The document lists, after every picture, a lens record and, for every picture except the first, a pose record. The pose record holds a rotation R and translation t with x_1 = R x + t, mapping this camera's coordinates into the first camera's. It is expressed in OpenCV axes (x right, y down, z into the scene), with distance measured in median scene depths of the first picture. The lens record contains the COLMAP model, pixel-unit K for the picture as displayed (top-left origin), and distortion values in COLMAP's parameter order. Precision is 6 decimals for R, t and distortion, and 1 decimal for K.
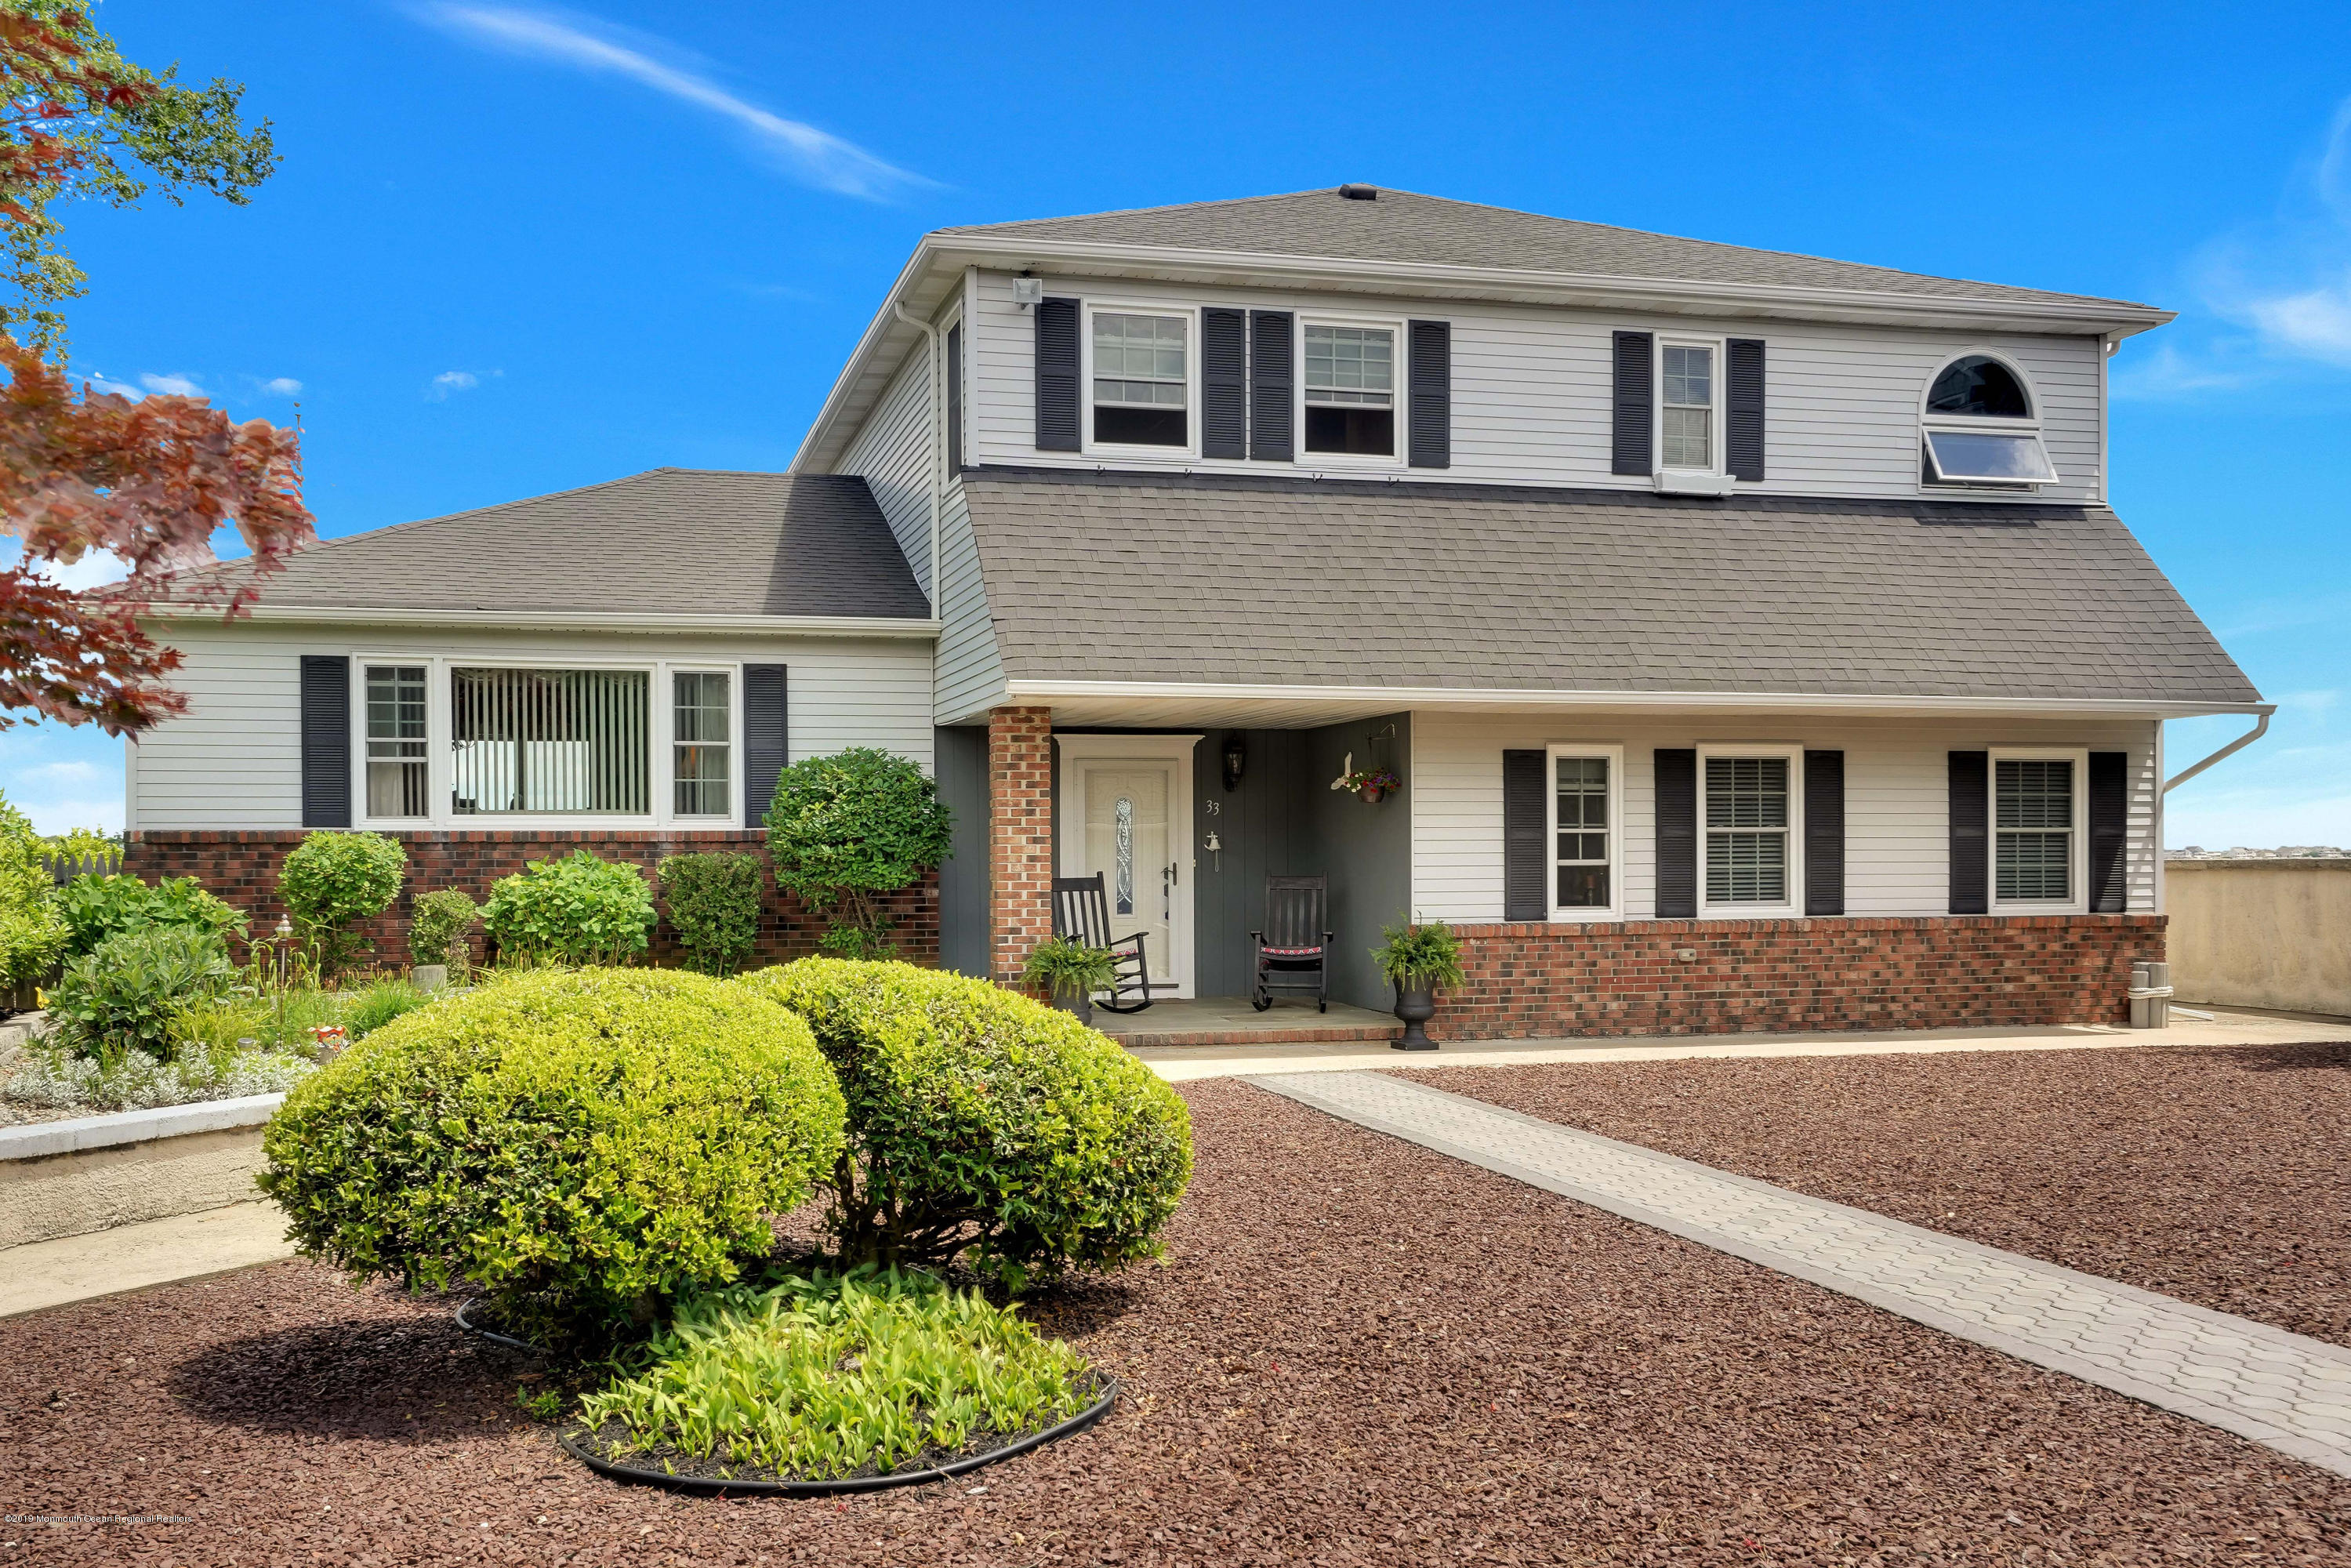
lens RADIAL K [[2159.7, 0, 1150.1], [0, 2159.7, 892.0], [0, 0, 1]] dist [0.029360, 0.000000]
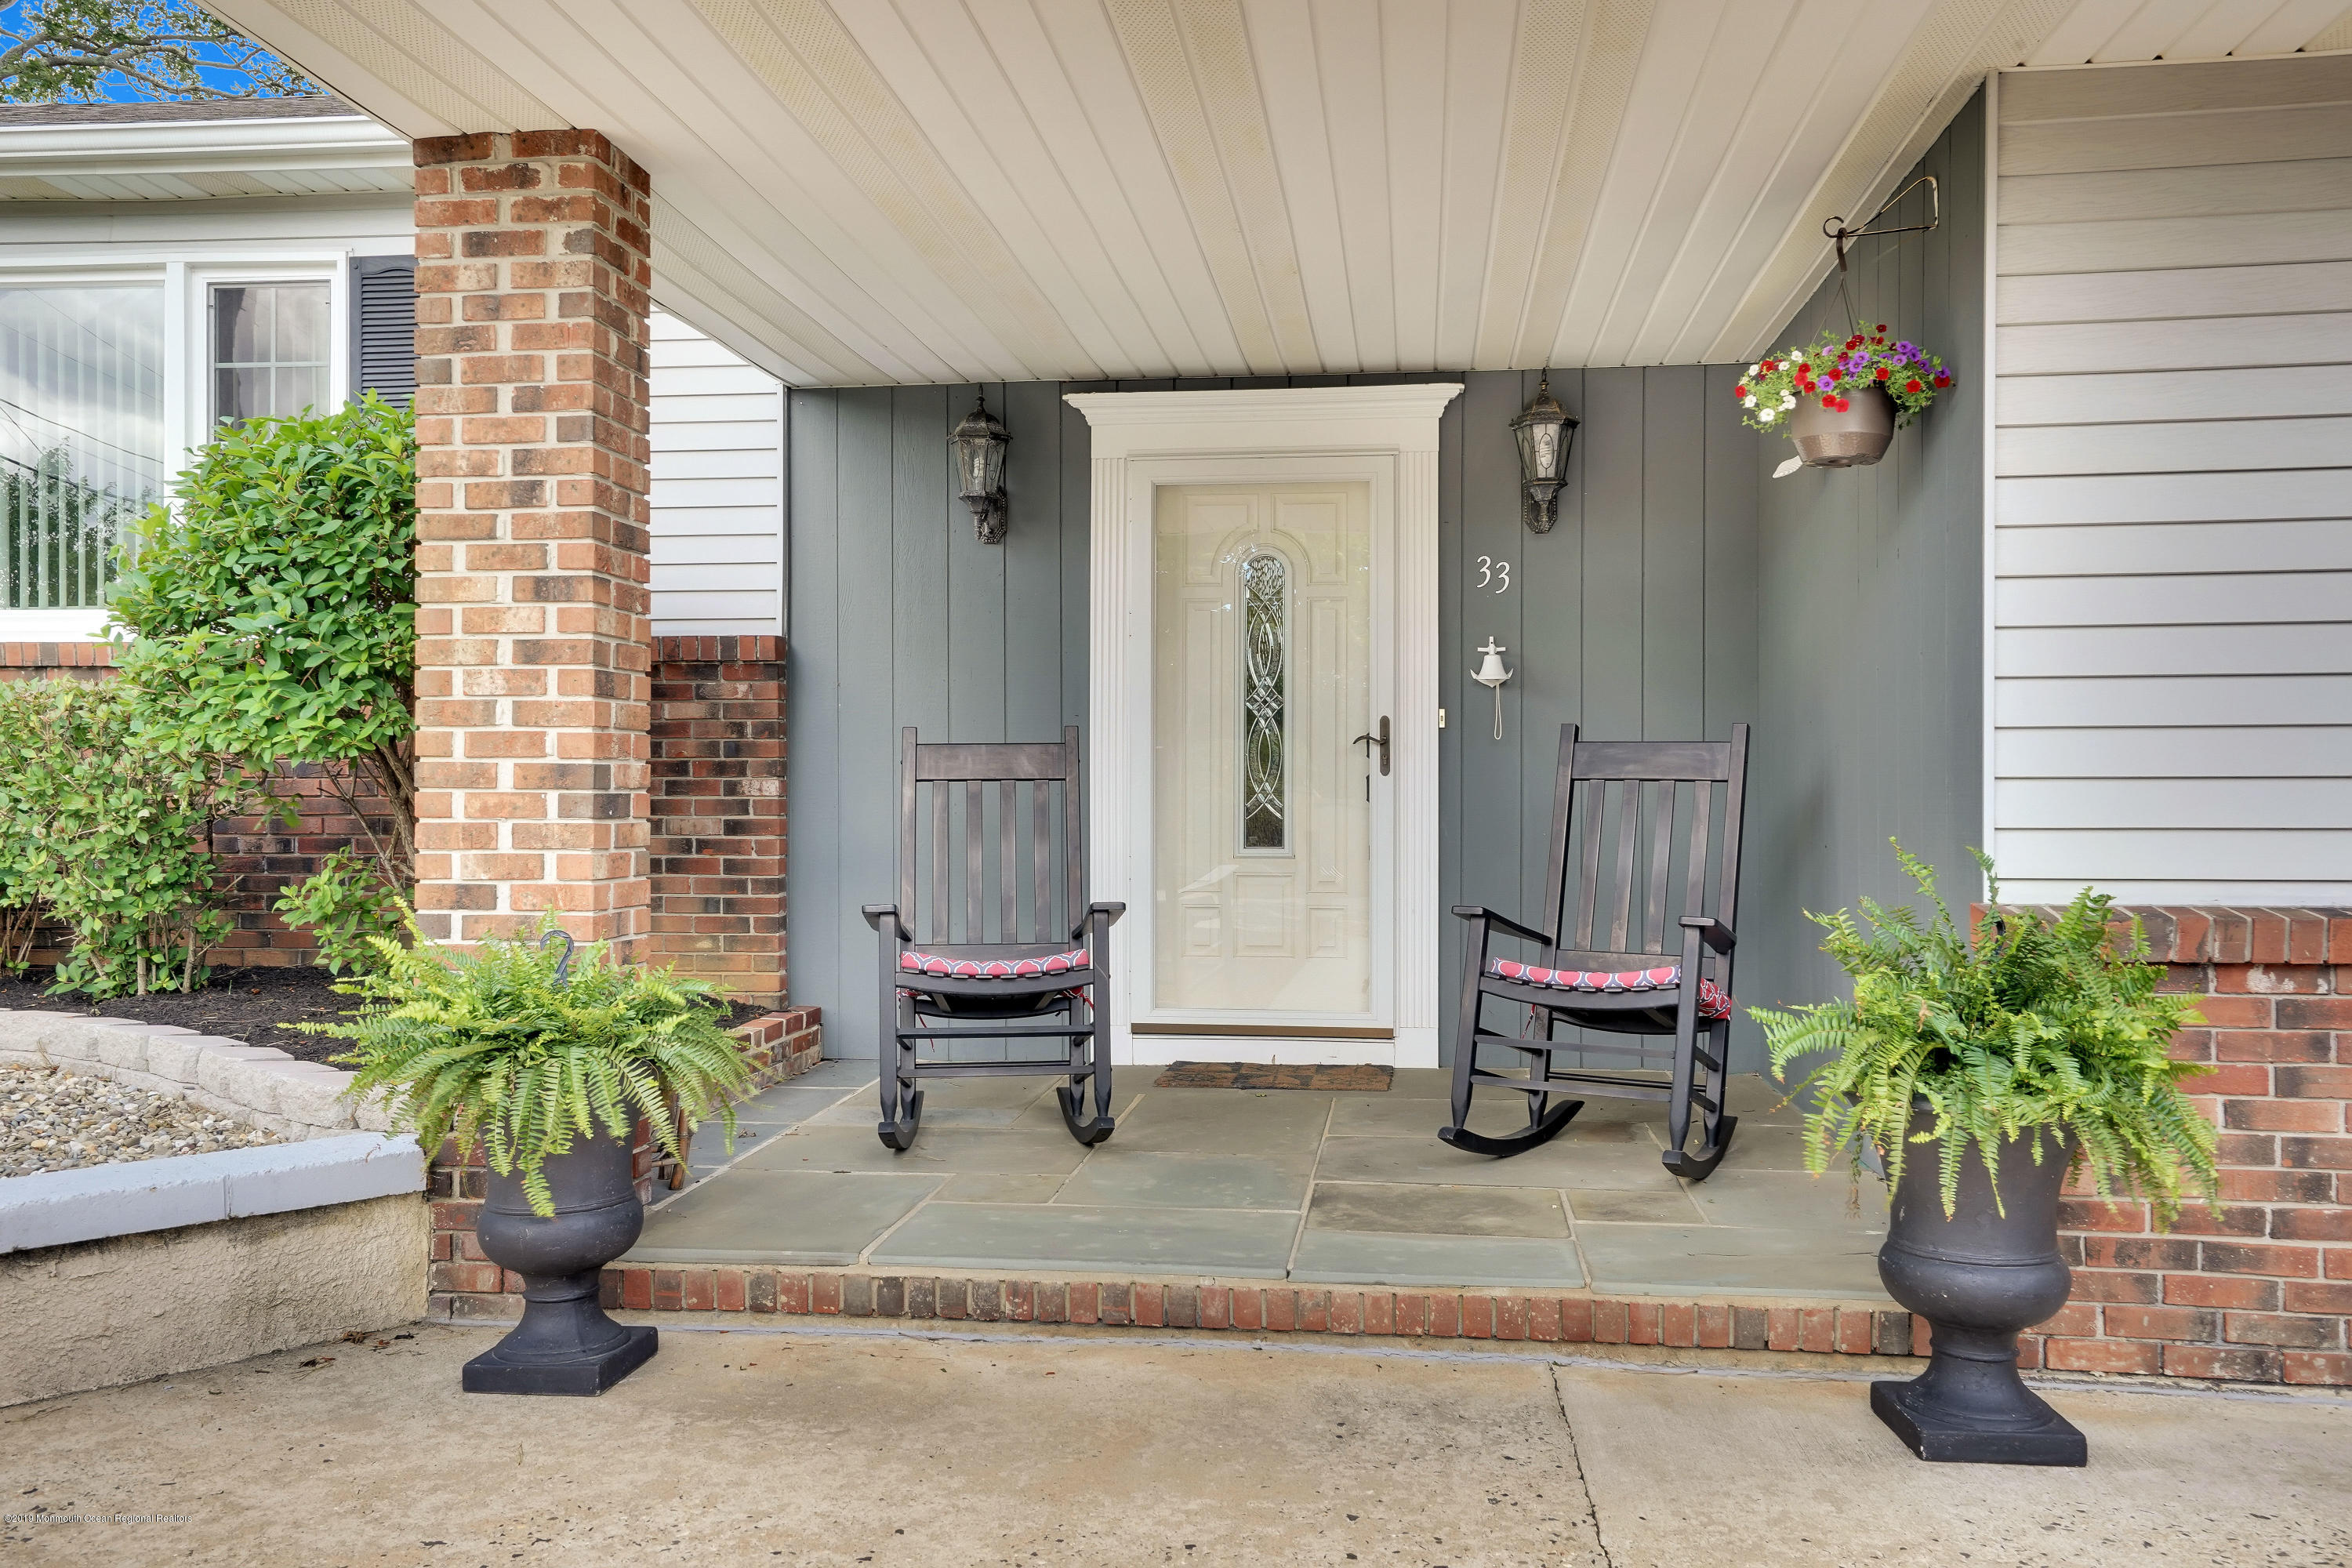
lens RADIAL K [[1925.5, 0, 1163.1], [0, 1925.5, 778.6], [0, 0, 1]] dist [0.037822, 0.000557]
pose [[0.927402, 0.001511, -0.374063, 0.113370], [-0.010537, 0.999701, -0.022085, 0.006147], [0.373918, 0.024423, 0.927140, 0.728456]]
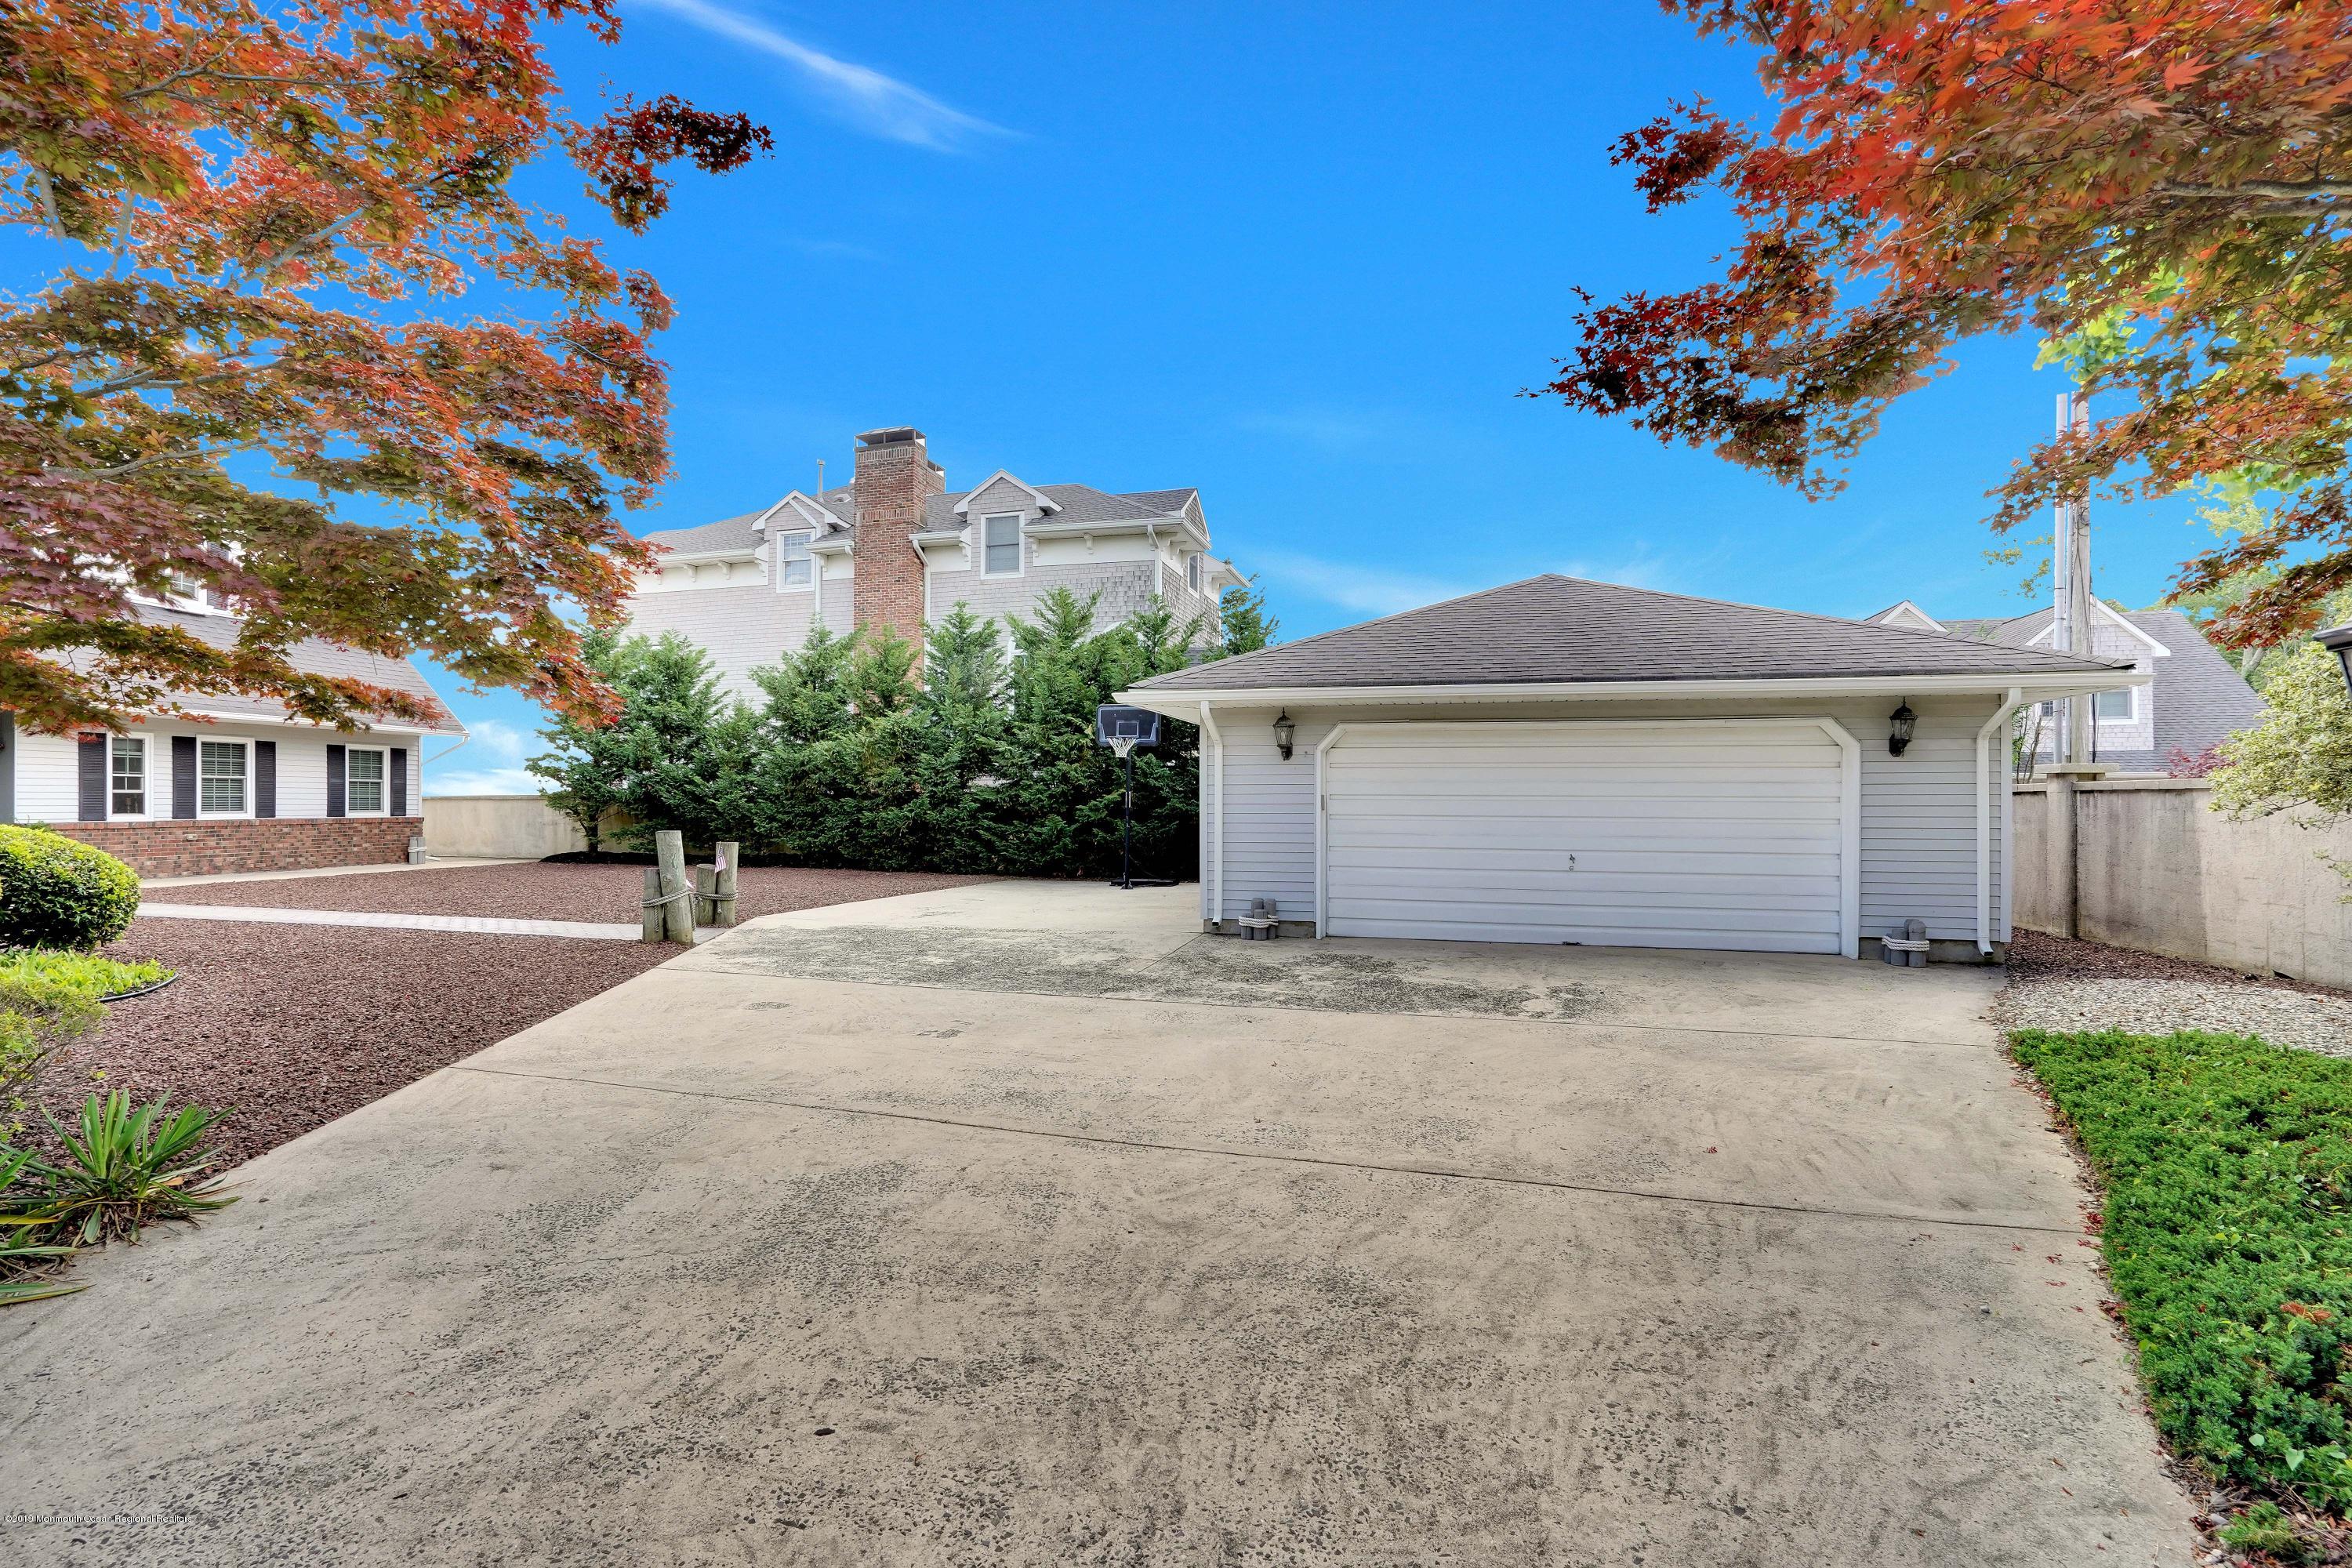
lens RADIAL K [[1113.2, 0, 1189.6], [0, 1113.2, 796.1], [0, 0, 1]] dist [-0.045214, 0.016568]
pose [[0.432536, 0.010807, 0.901552, -0.269522], [0.008952, 0.999827, -0.016280, 0.015599], [-0.901572, 0.015113, 0.432365, -0.298842]]
